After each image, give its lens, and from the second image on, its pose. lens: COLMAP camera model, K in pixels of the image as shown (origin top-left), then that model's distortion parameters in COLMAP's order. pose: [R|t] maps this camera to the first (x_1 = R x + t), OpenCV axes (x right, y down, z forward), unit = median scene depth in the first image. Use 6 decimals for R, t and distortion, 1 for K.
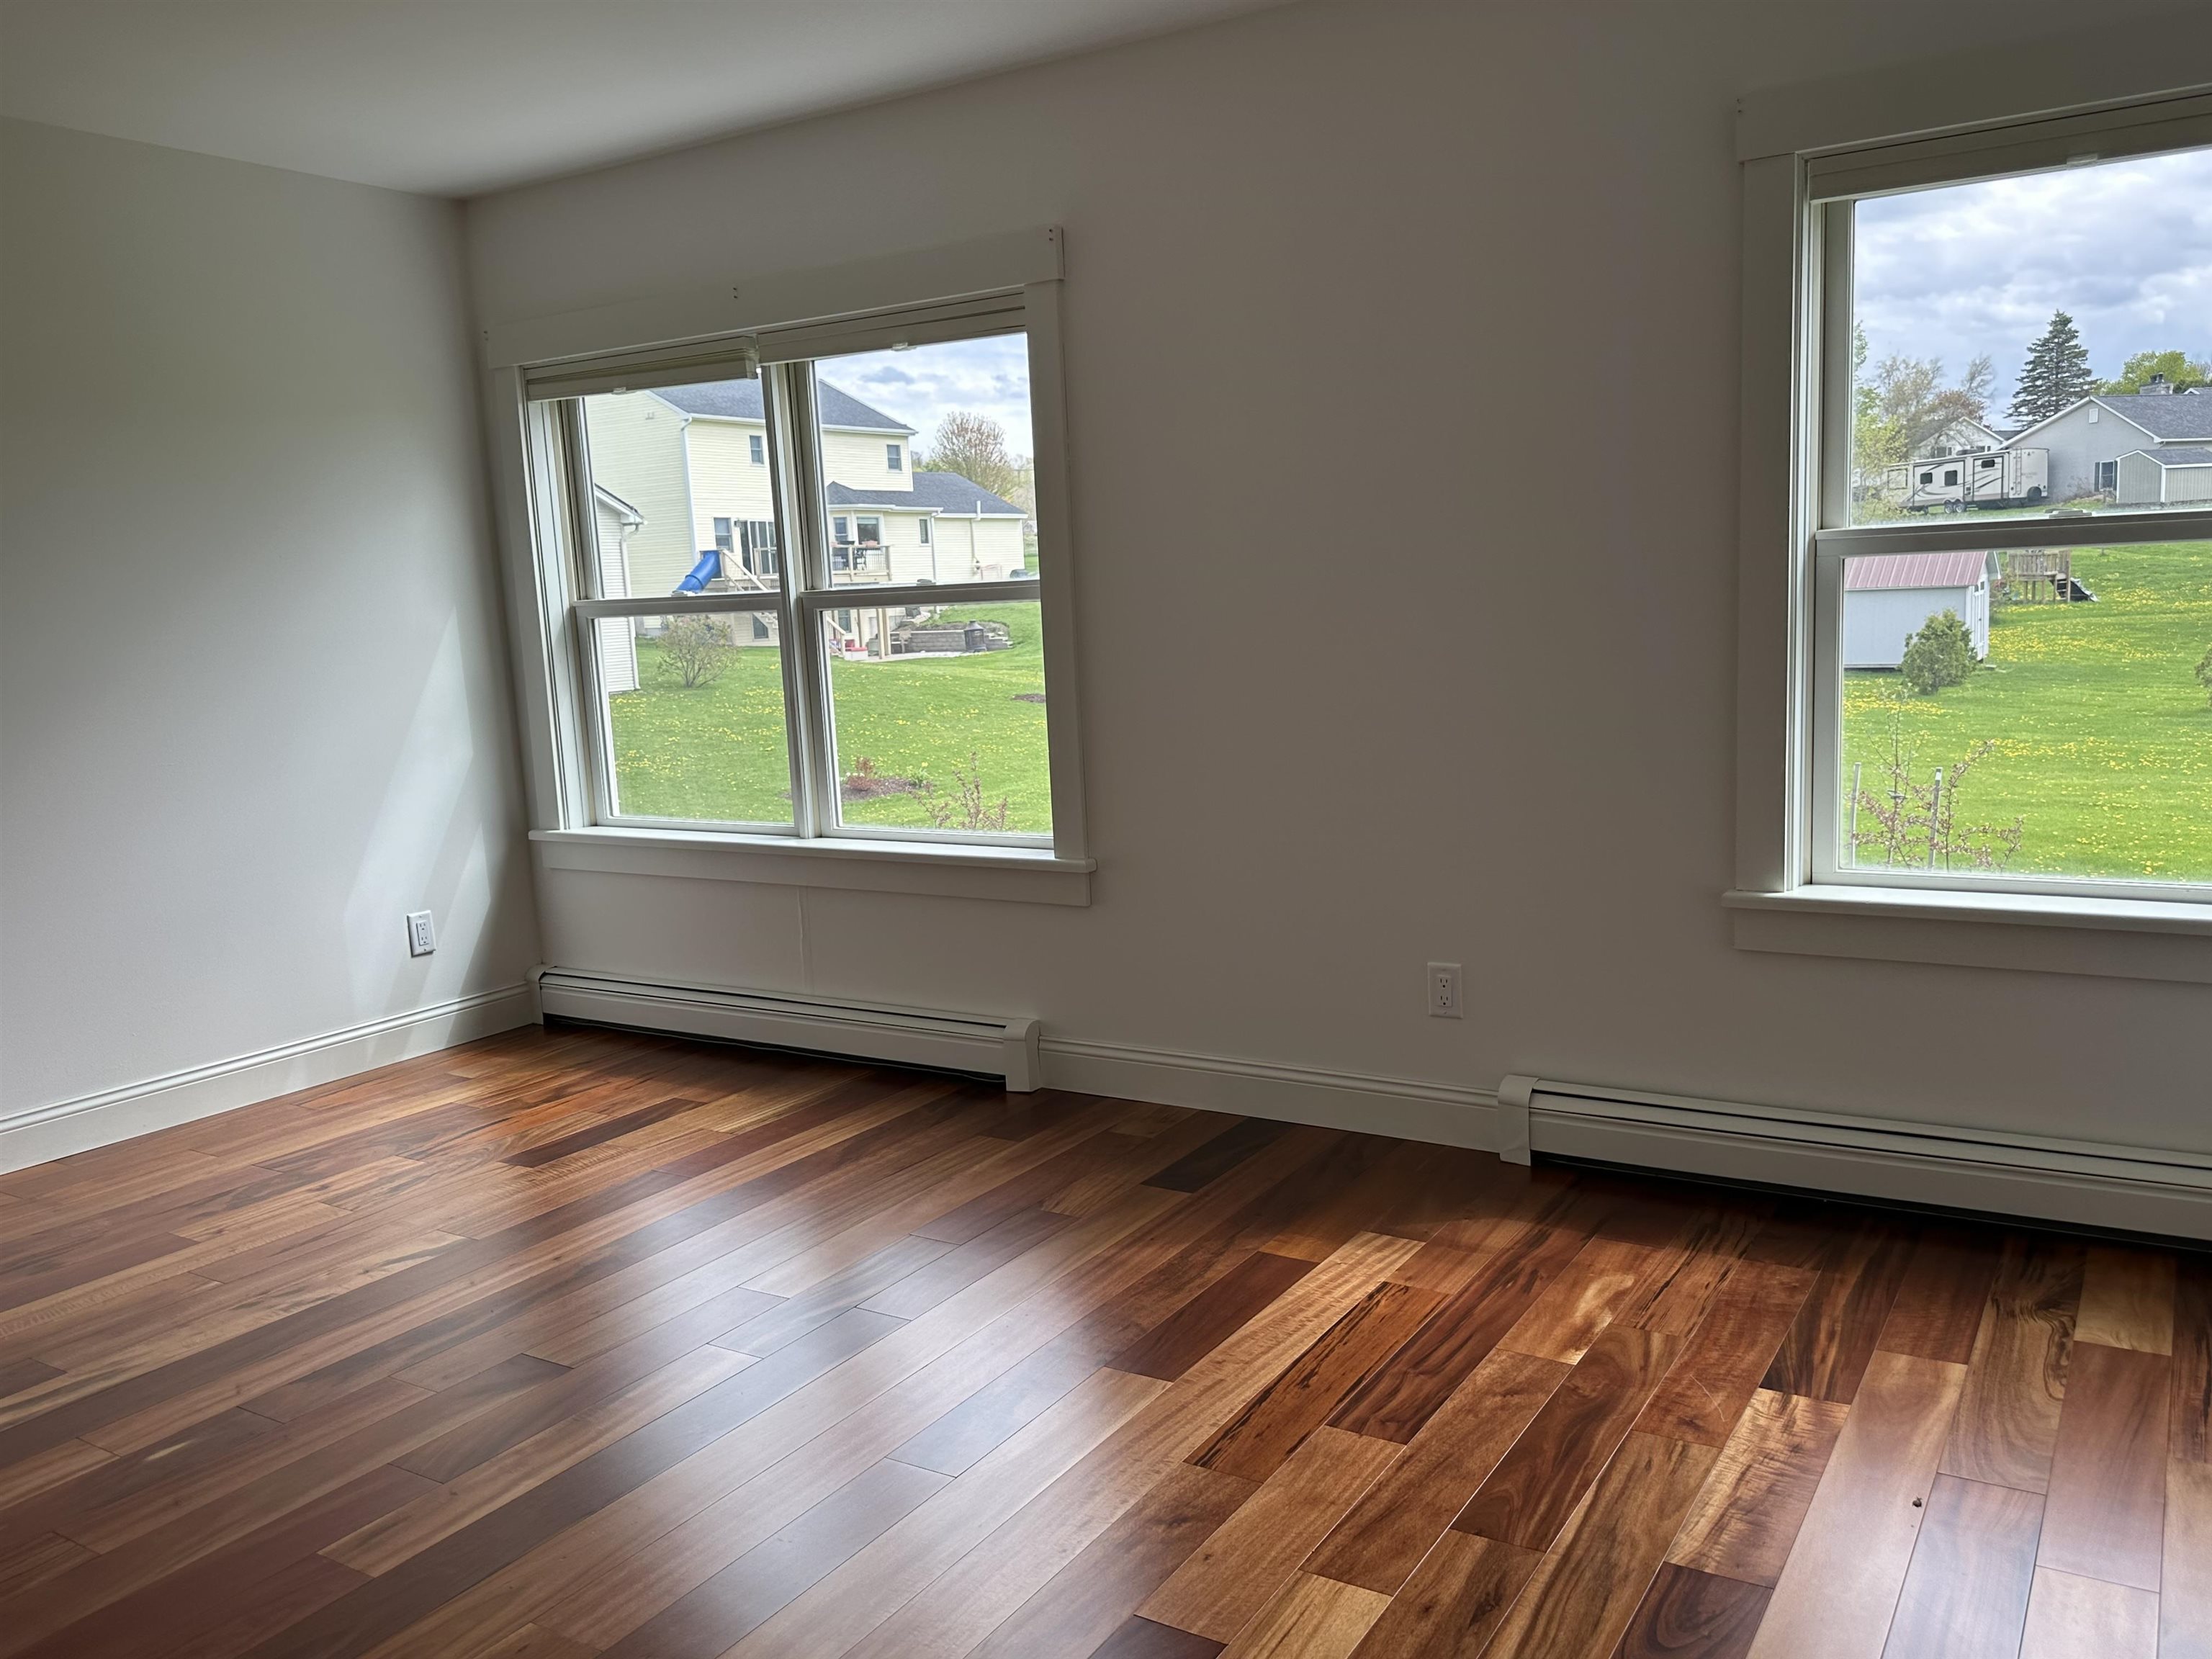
lens RADIAL K [[1703.5, 0, 1105.9], [0, 1703.5, 833.5], [0, 0, 1]] dist [0.046100, -0.072668]
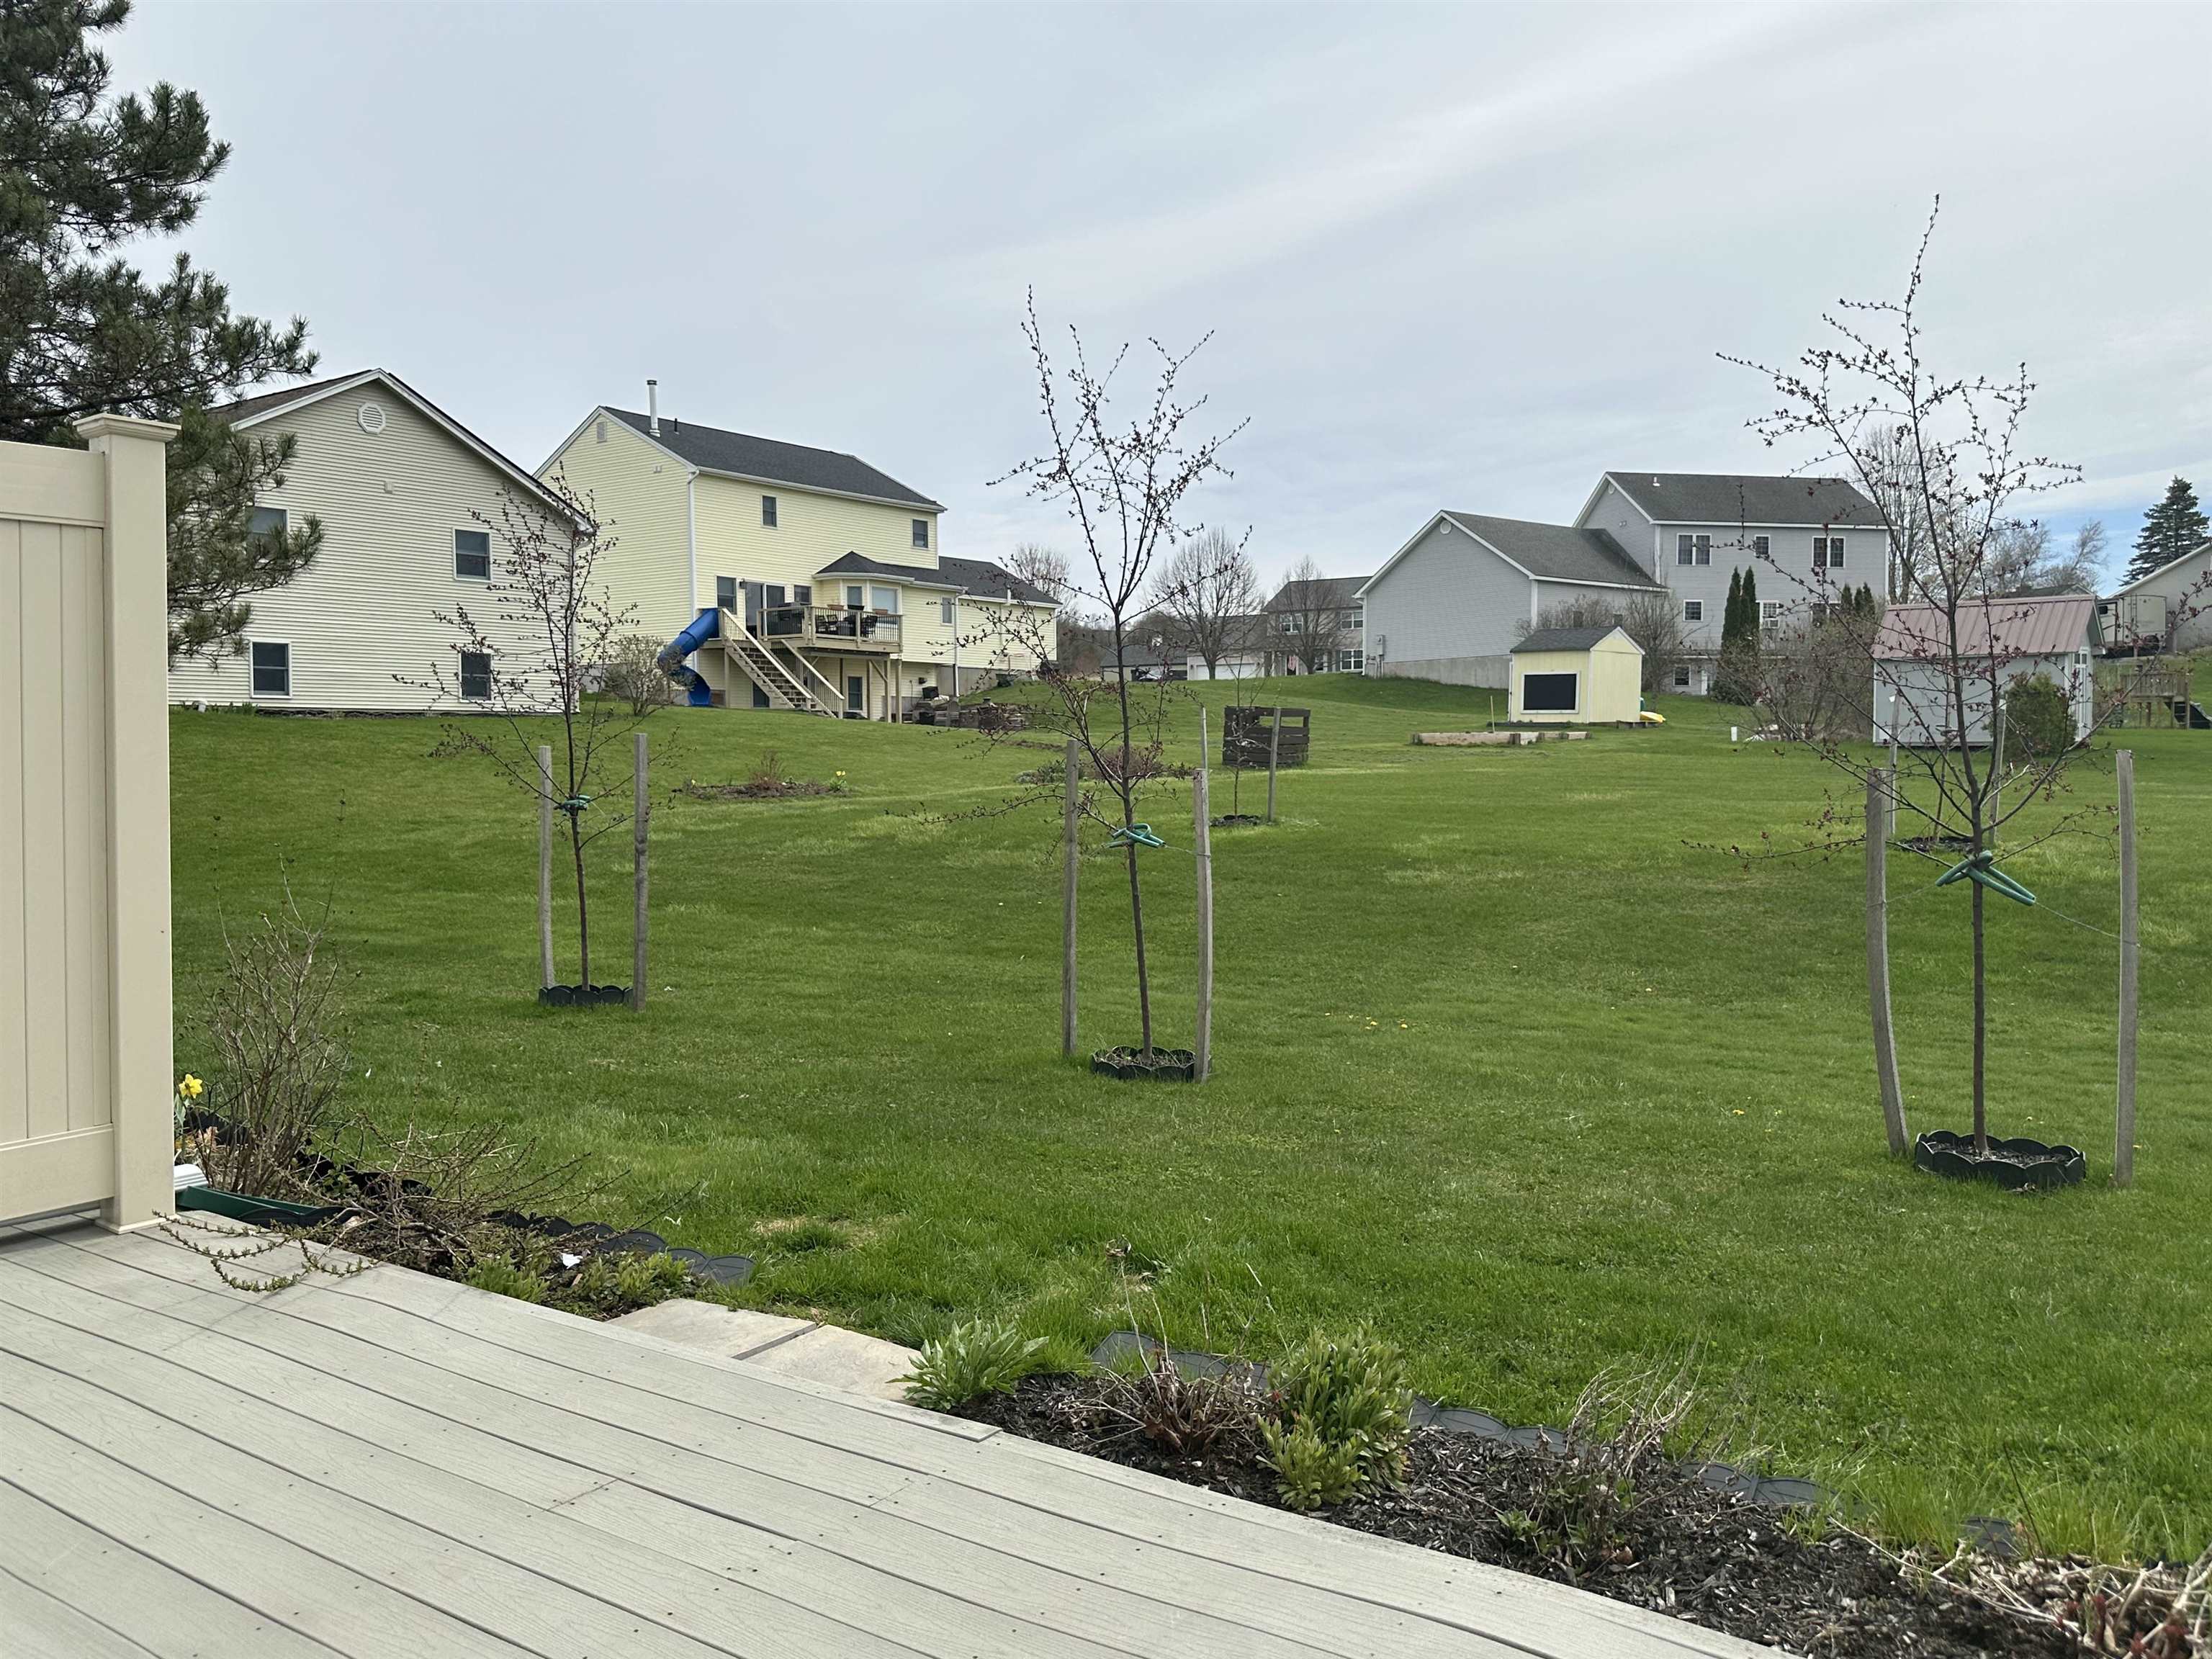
lens RADIAL K [[1738.3, 0, 1105.5], [0, 1738.3, 827.1], [0, 0, 1]] dist [0.013484, 0.003854]
pose [[0.998136, 0.036958, -0.048567, 0.055518], [-0.041566, 0.994360, -0.097571, 0.056952], [0.044687, 0.099408, 0.994043, 0.091671]]
